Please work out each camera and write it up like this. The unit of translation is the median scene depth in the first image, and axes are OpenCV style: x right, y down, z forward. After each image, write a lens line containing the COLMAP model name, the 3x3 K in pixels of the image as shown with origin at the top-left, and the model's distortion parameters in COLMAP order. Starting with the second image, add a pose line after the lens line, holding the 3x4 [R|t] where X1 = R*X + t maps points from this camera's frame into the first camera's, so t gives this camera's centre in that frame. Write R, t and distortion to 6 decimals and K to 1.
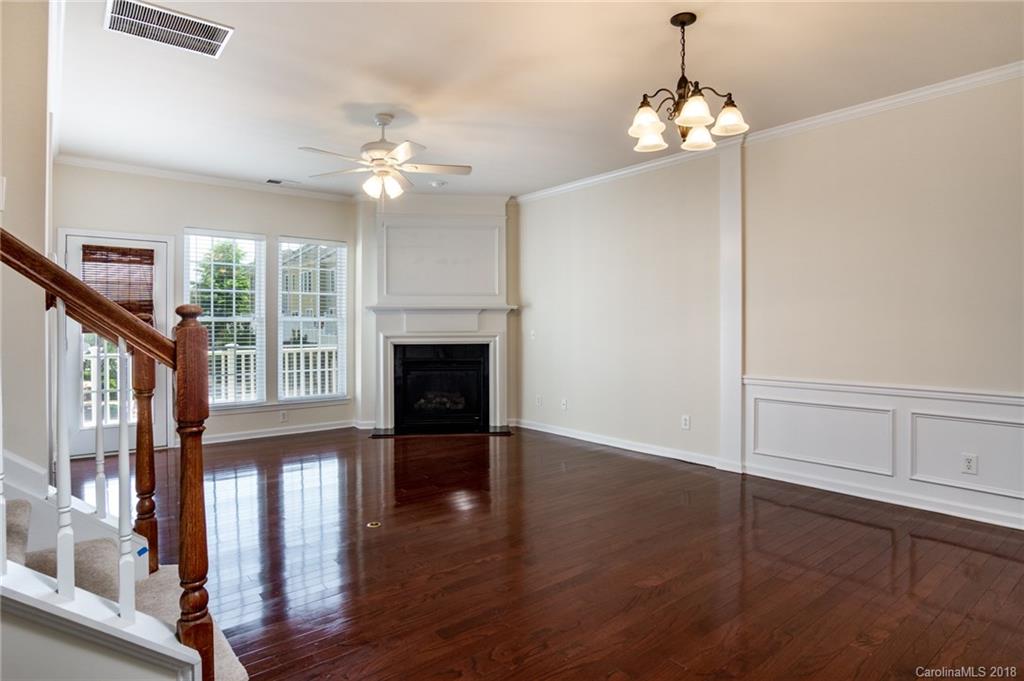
lens RADIAL K [[571.6, 0, 505.4], [0, 571.6, 329.2], [0, 0, 1]] dist [-0.028549, -0.000752]
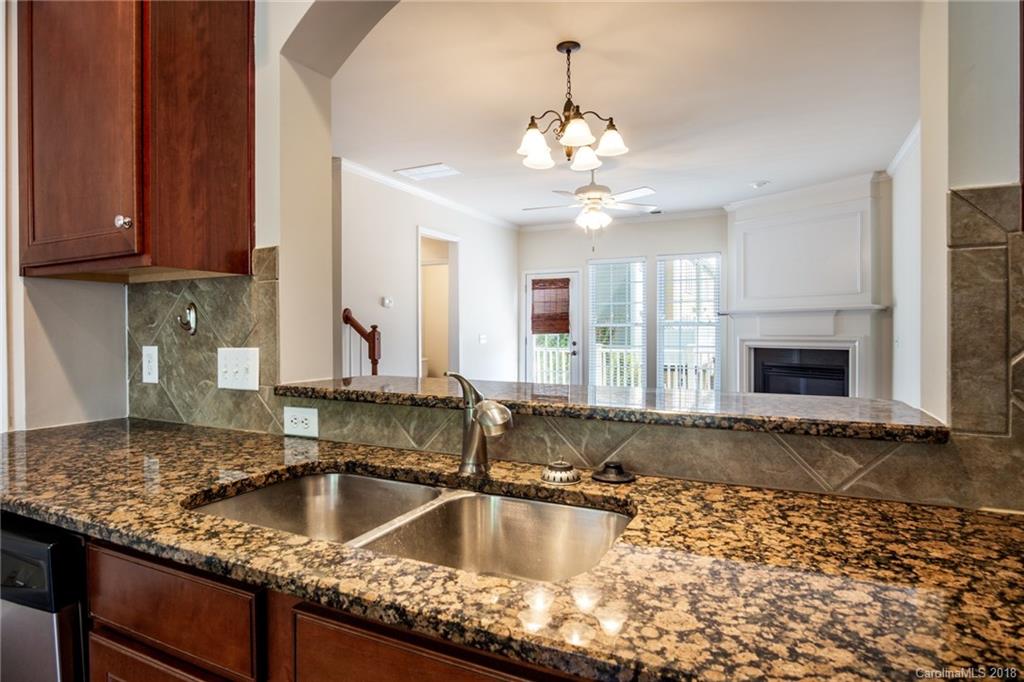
lens RADIAL K [[565.4, 0, 496.3], [0, 565.4, 337.6], [0, 0, 1]] dist [-0.026442, -0.000090]
pose [[0.410044, 0.013226, -0.911970, 0.602981], [-0.002149, 0.999906, 0.013535, -0.004133], [0.912063, -0.003590, 0.410034, 0.199647]]
